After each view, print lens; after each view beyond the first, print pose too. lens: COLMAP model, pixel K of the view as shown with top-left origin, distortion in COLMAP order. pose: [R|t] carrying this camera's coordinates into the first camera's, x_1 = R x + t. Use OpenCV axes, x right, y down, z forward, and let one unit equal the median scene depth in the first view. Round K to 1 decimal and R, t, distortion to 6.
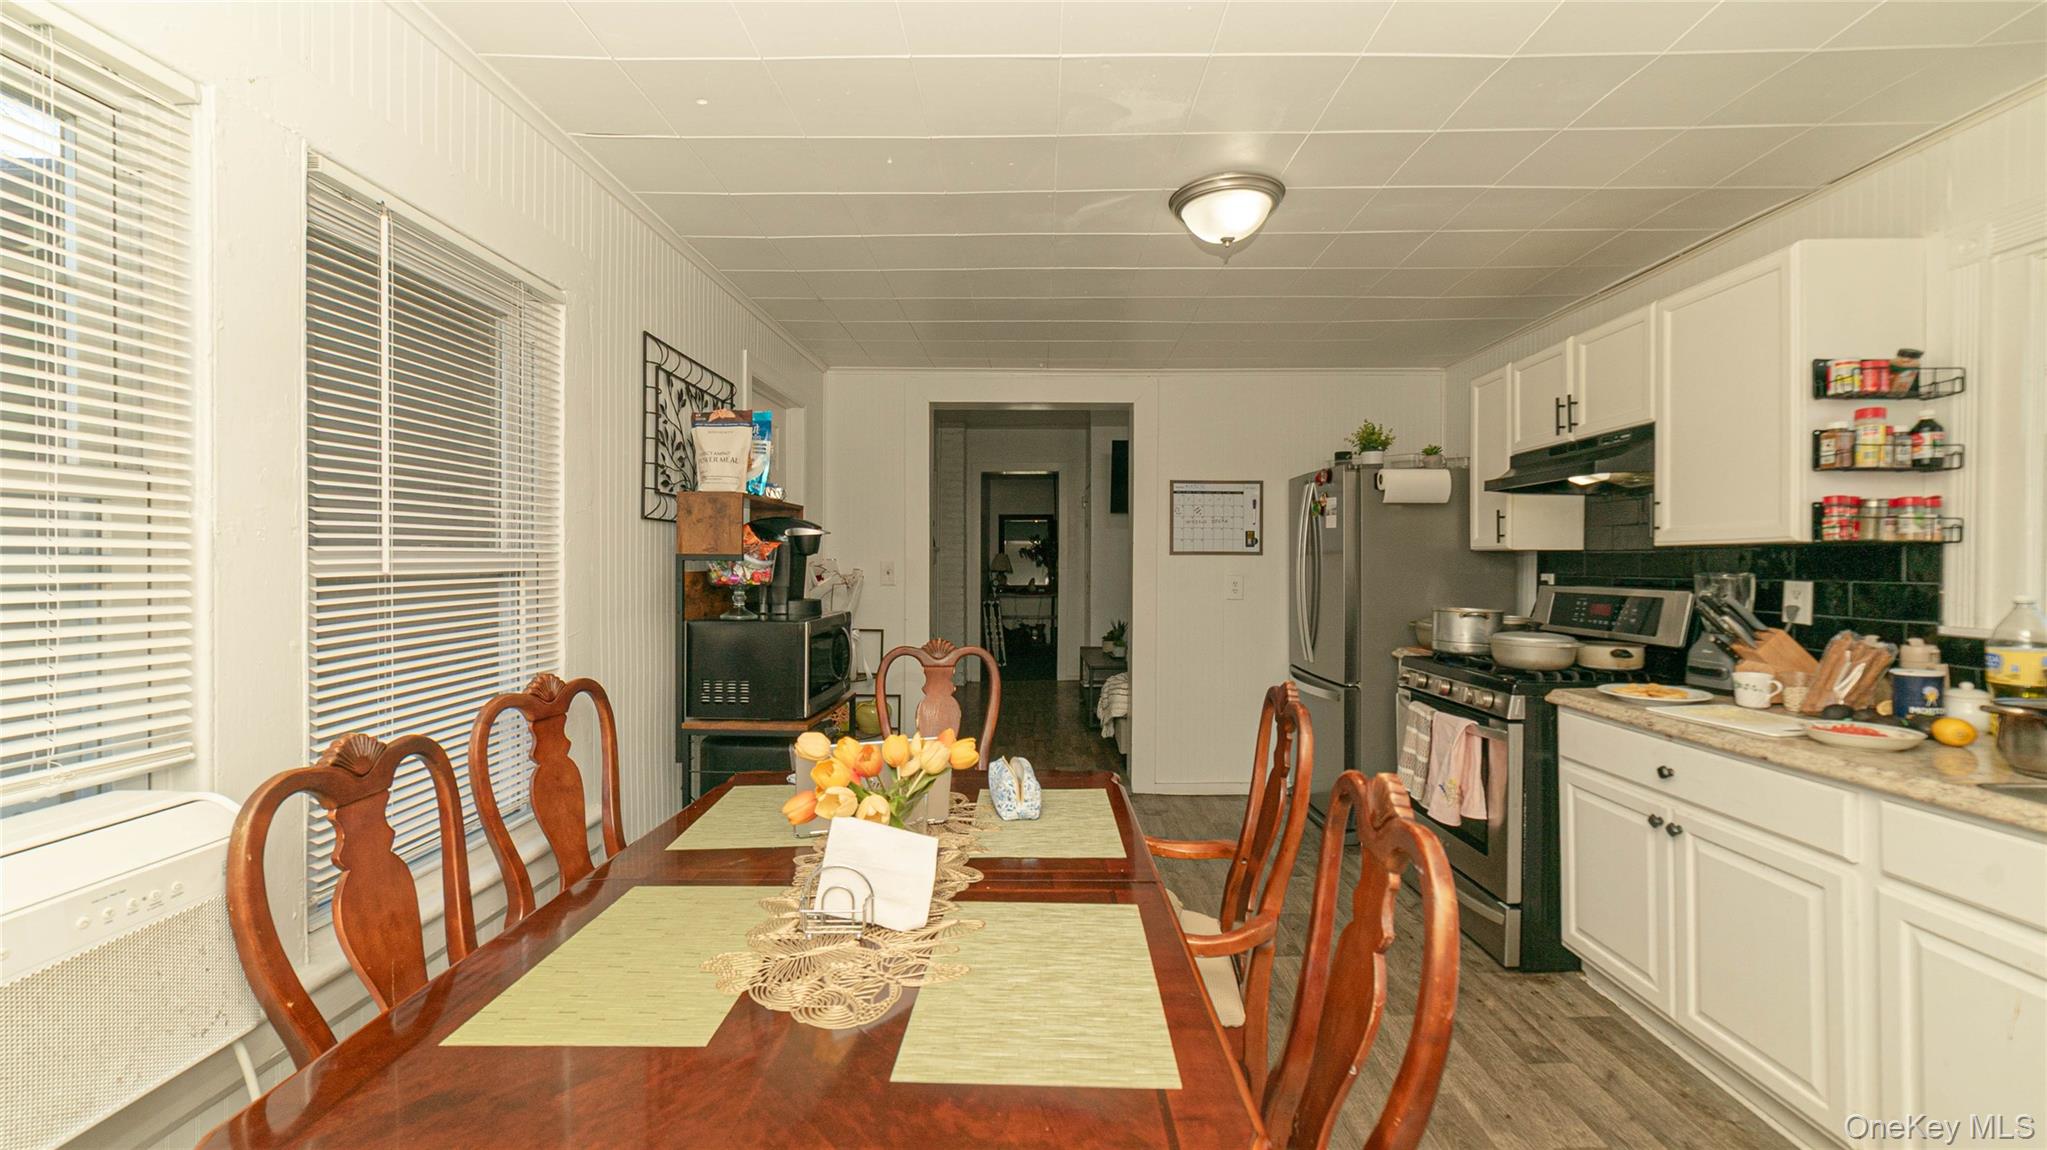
lens RADIAL K [[802.7, 0, 1024.7], [0, 802.7, 562.2], [0, 0, 1]] dist [0.000143, 0.000015]
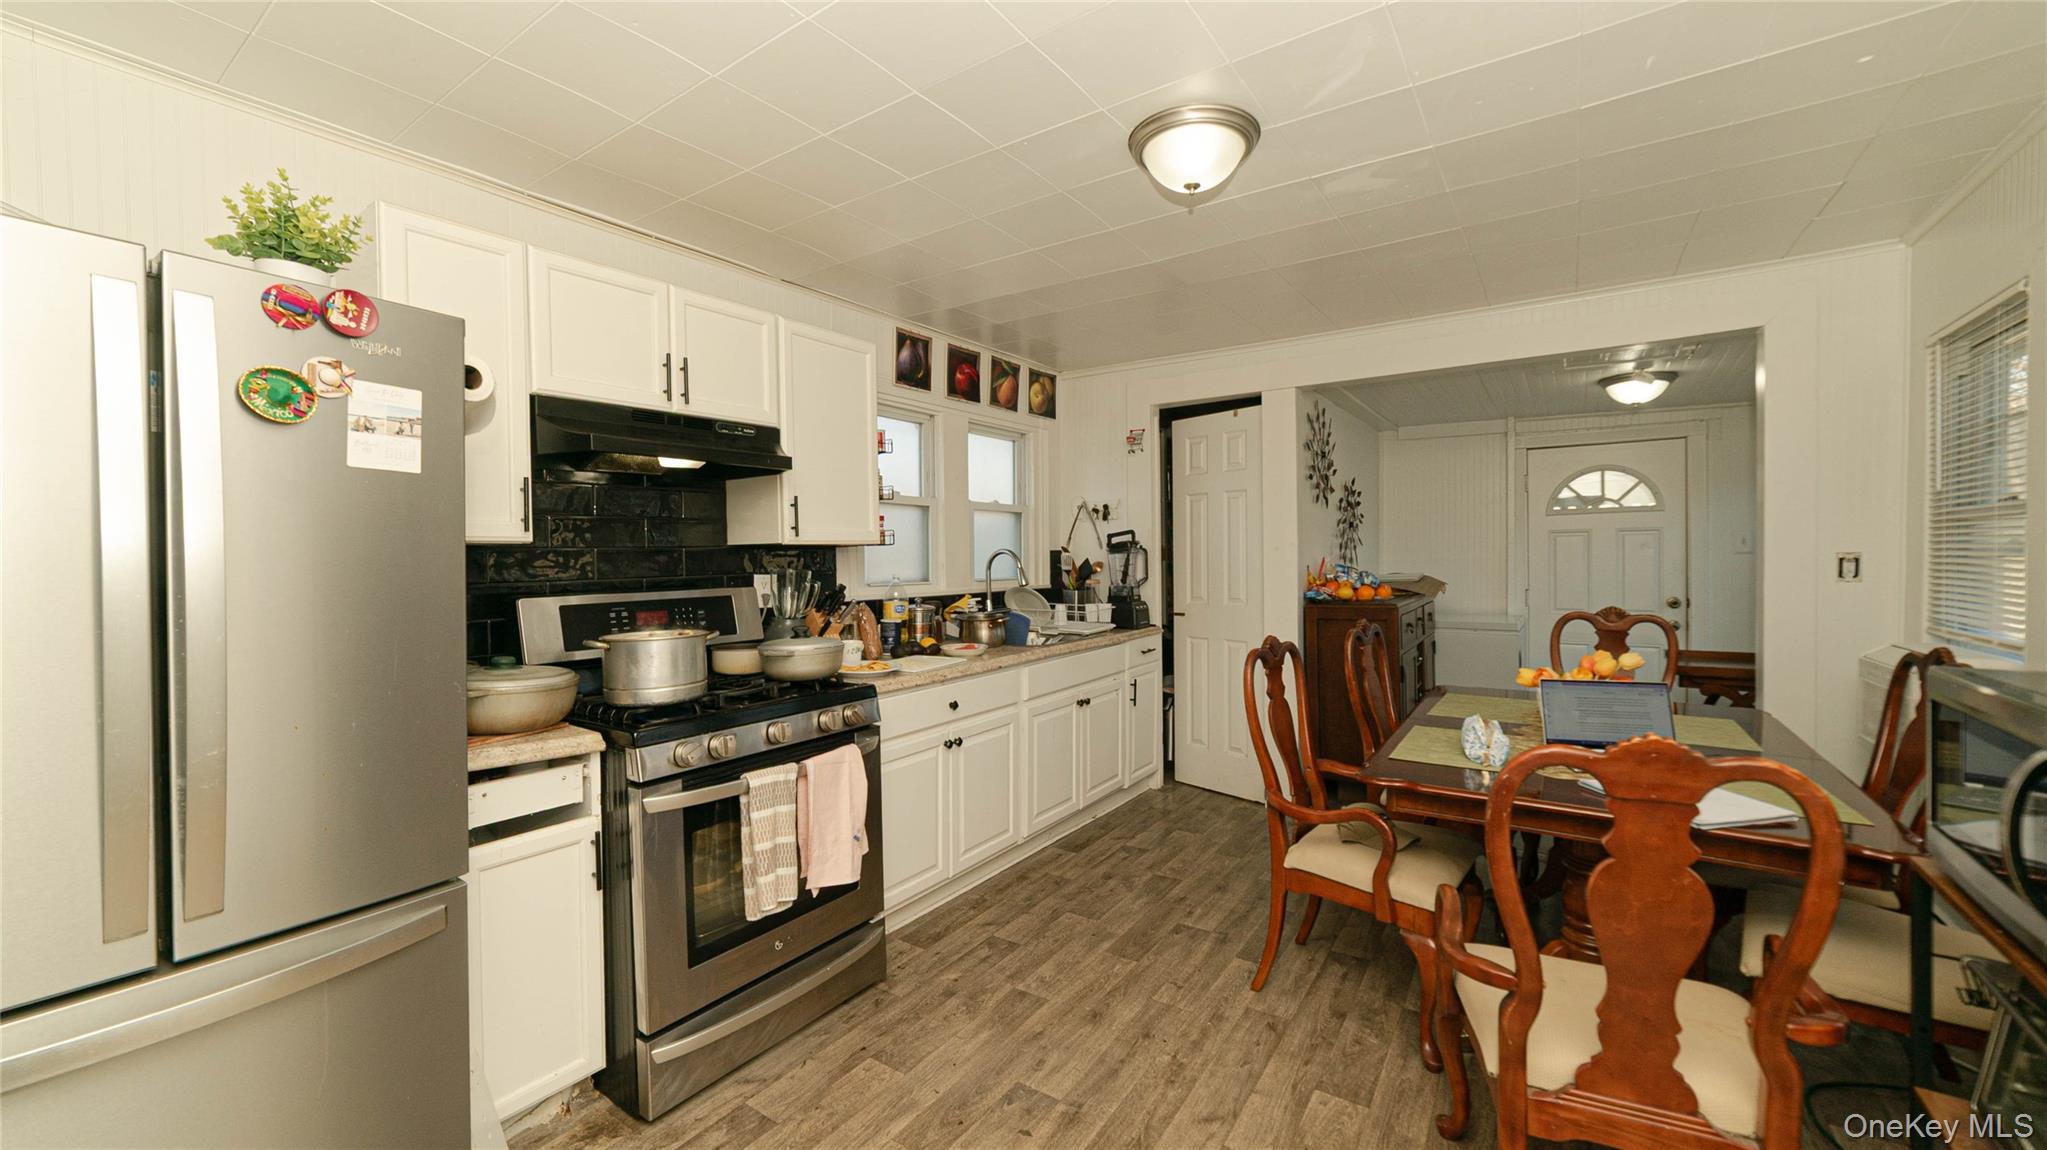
lens RADIAL K [[802.7, 0, 1019.3], [0, 802.7, 570.0], [0, 0, 1]] dist [0.000143, 0.000015]
pose [[-0.838305, 0.001410, 0.545199, -0.078275], [0.010310, 0.999859, 0.013266, 0.002112], [-0.545104, 0.016742, -0.838201, 2.034747]]
